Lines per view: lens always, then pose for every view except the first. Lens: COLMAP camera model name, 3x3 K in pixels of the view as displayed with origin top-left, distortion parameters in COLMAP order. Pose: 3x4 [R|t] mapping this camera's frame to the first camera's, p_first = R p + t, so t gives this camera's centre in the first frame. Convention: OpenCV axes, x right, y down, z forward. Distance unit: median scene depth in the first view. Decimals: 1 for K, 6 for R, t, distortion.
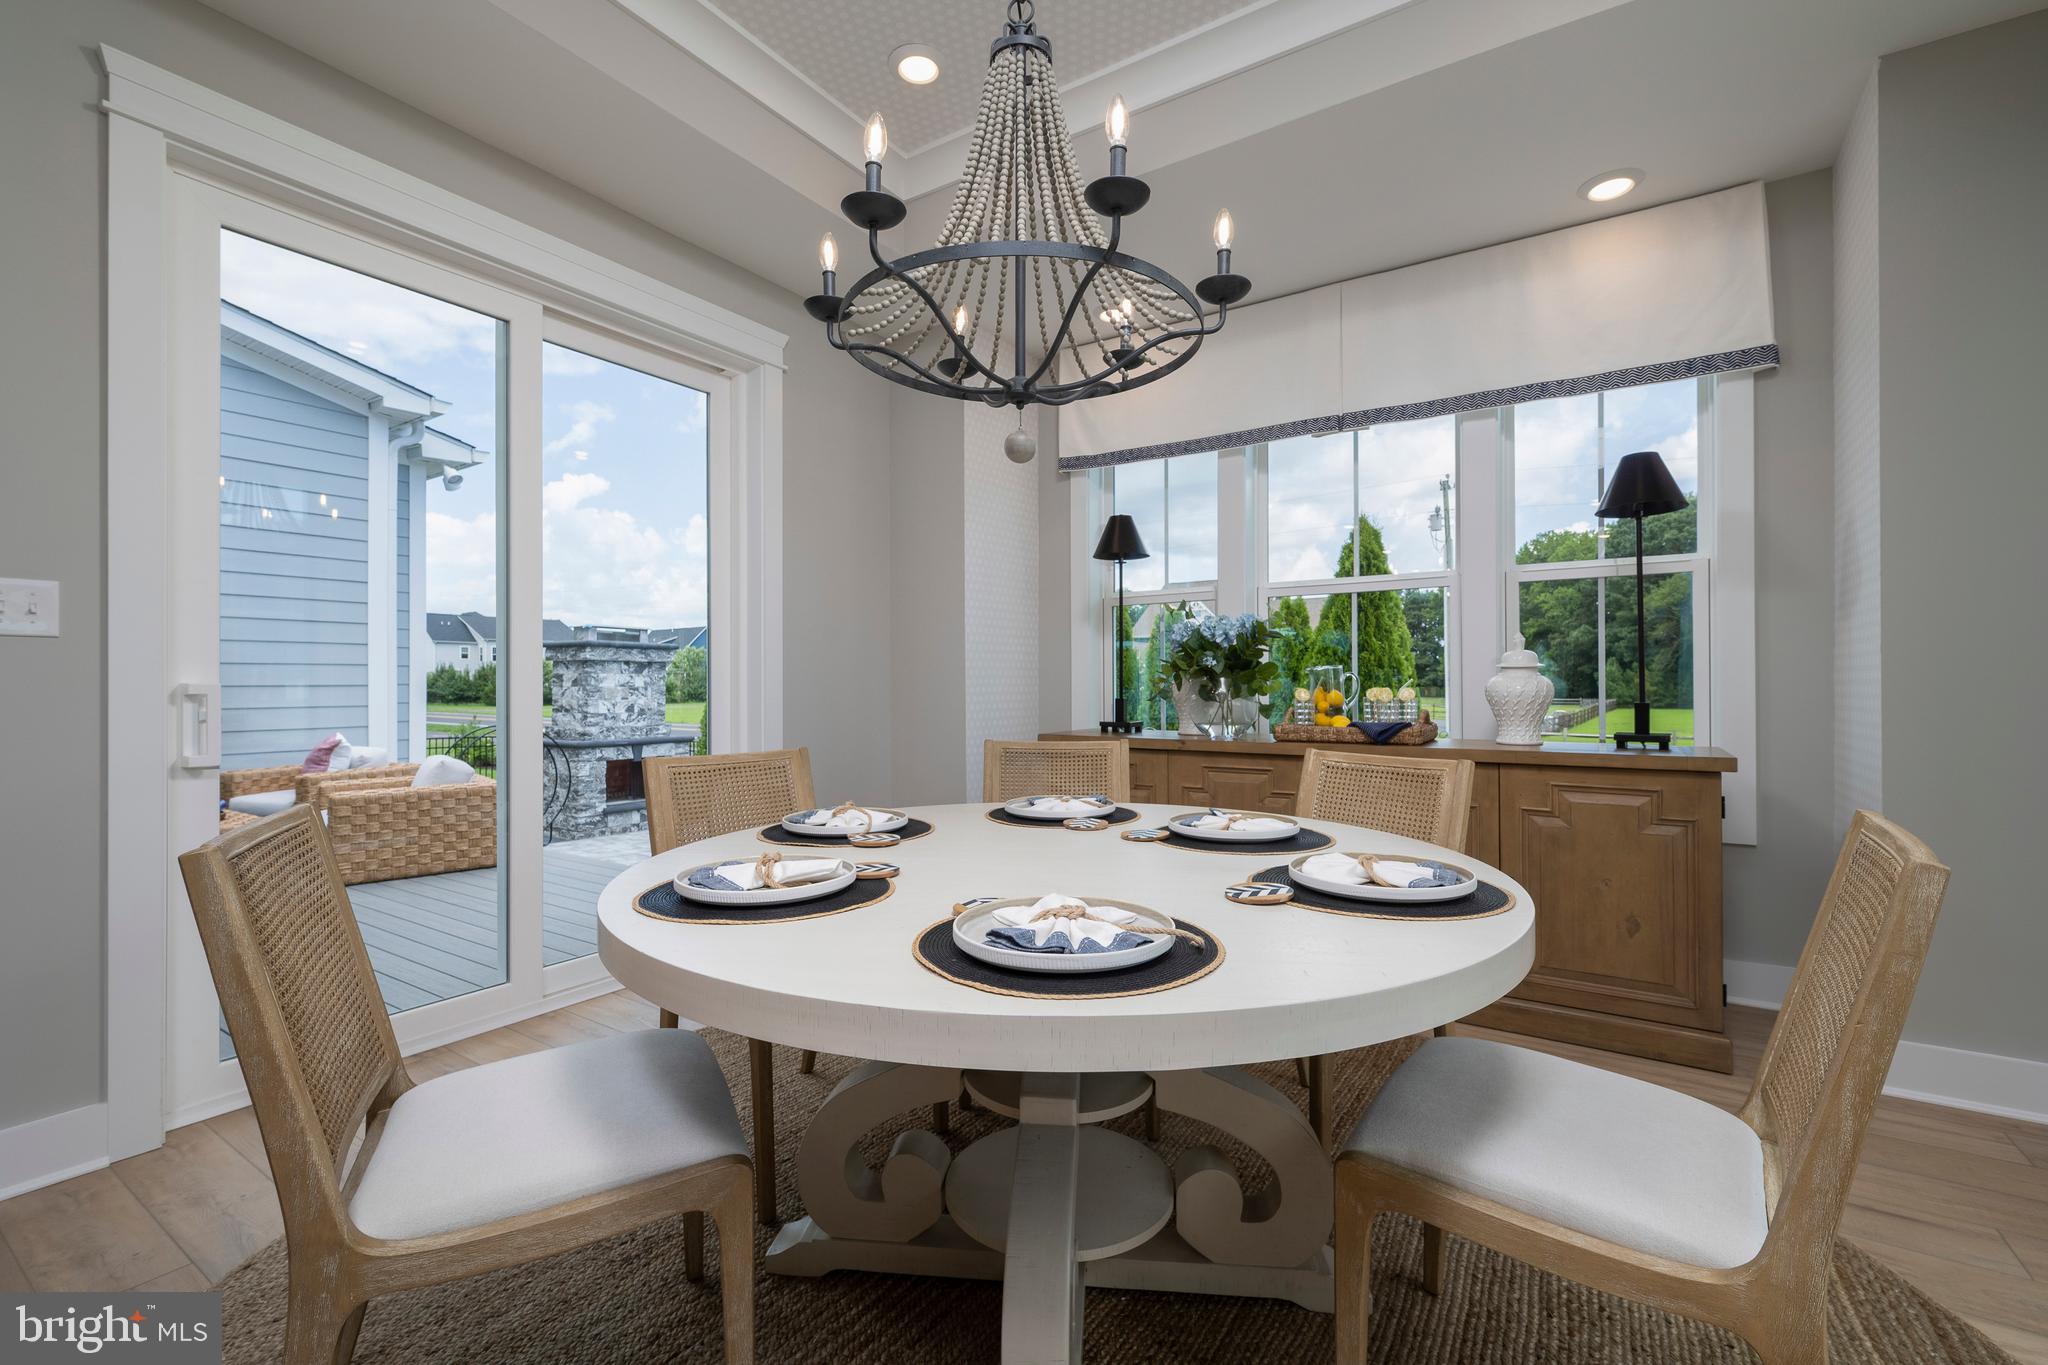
lens RADIAL K [[995.5, 0, 1134.6], [0, 995.5, 683.5], [0, 0, 1]] dist [-0.003944, -0.000871]
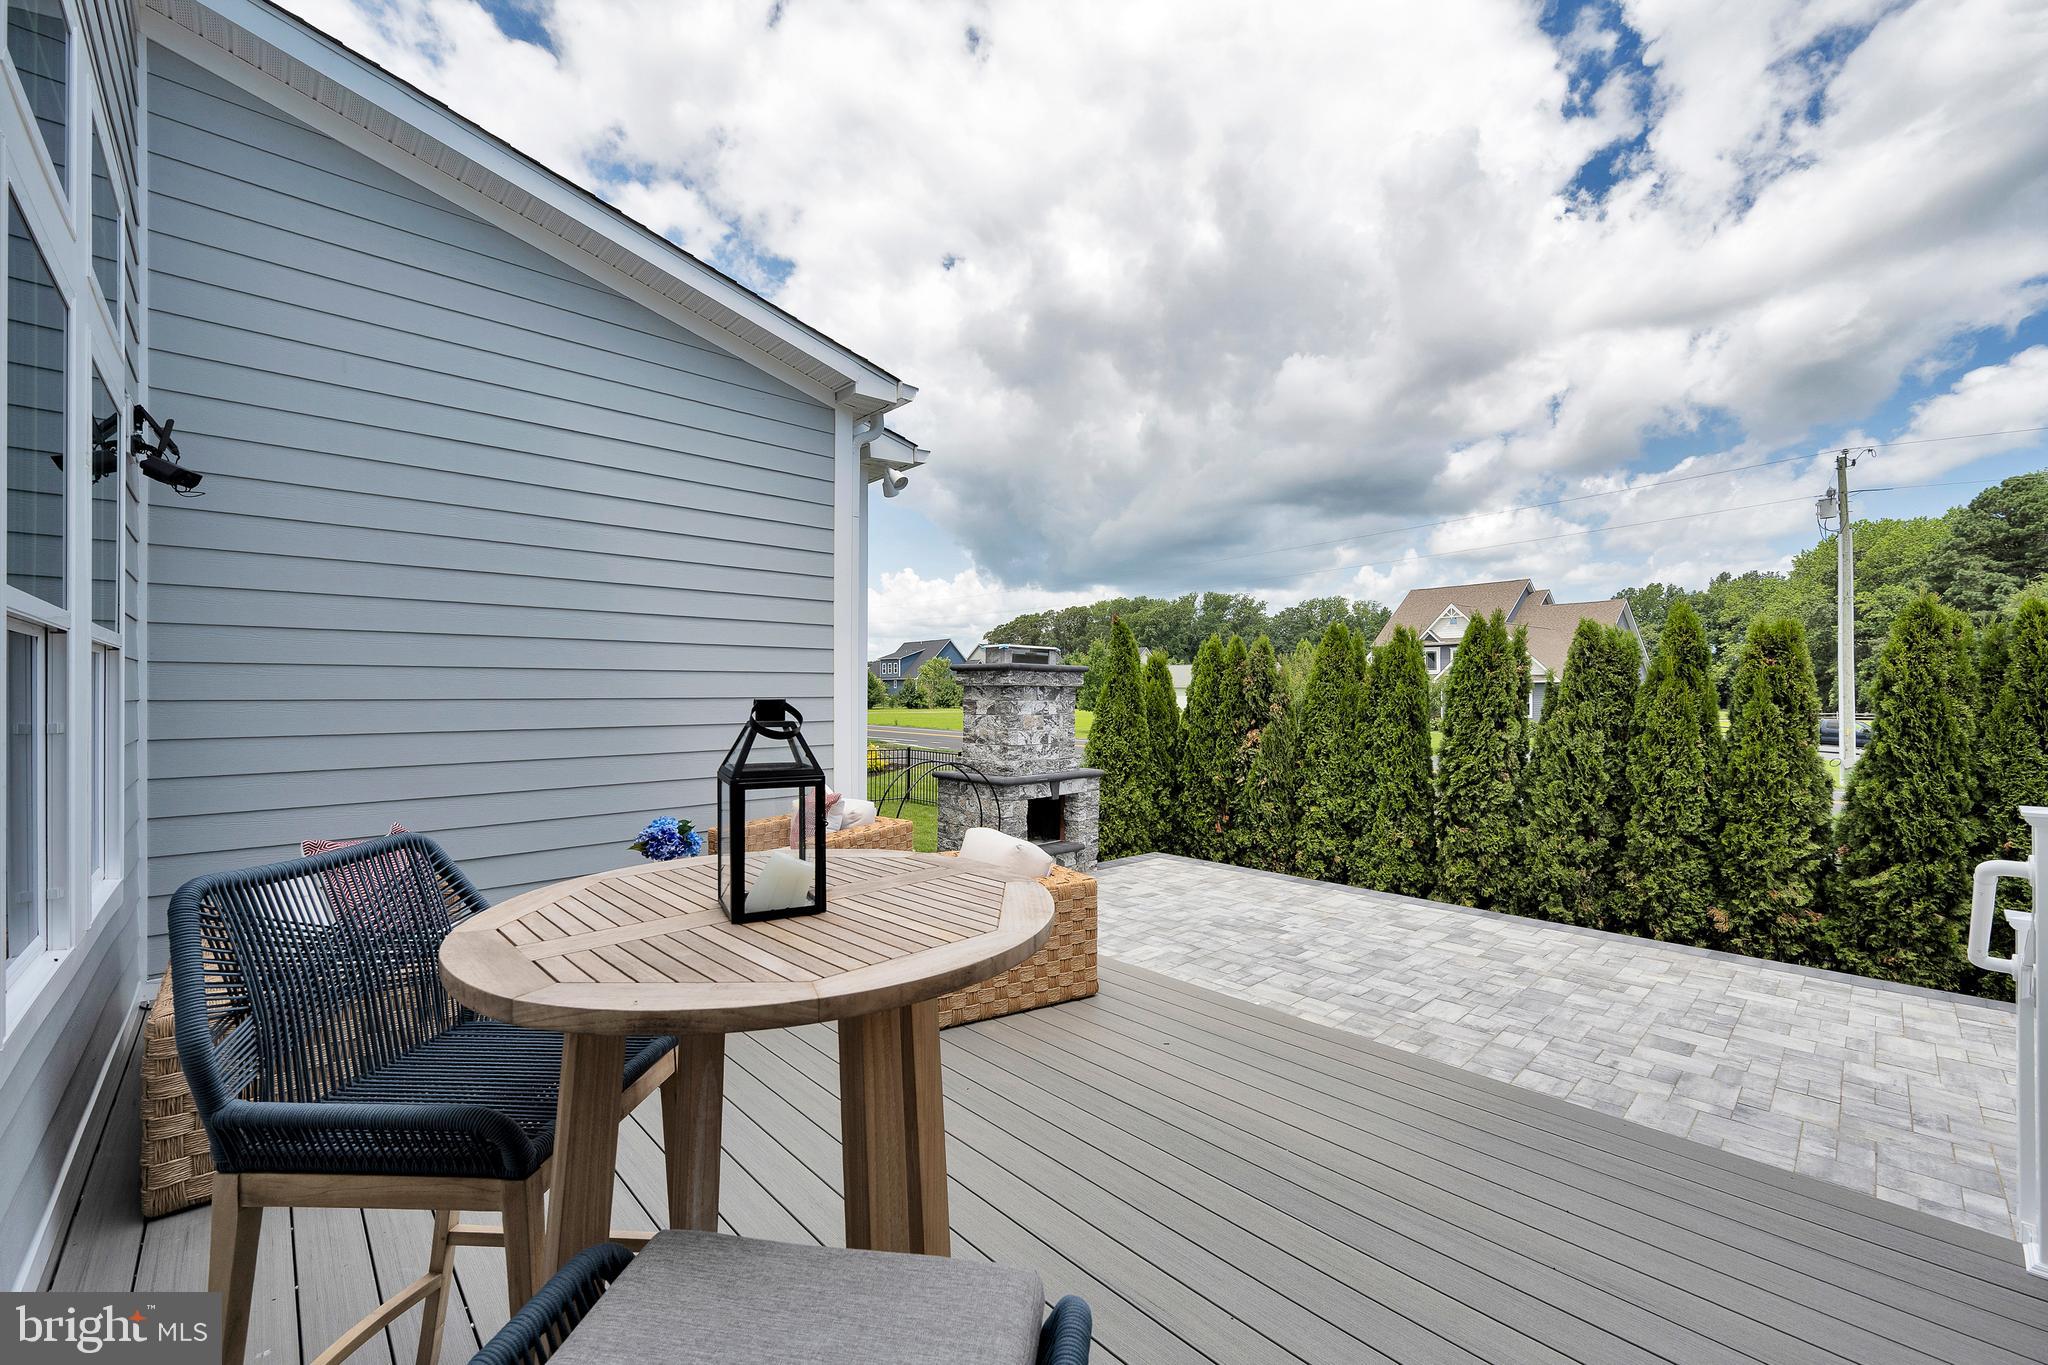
lens RADIAL K [[872.7, 0, 1024.0], [0, 872.7, 682.5], [0, 0, 1]] dist [-0.000381, 0.000064]
pose [[0.963116, 0.000524, -0.269086, -0.325020], [-0.002181, 0.999980, -0.005858, -0.021674], [0.269077, 0.006228, 0.963098, 0.251274]]
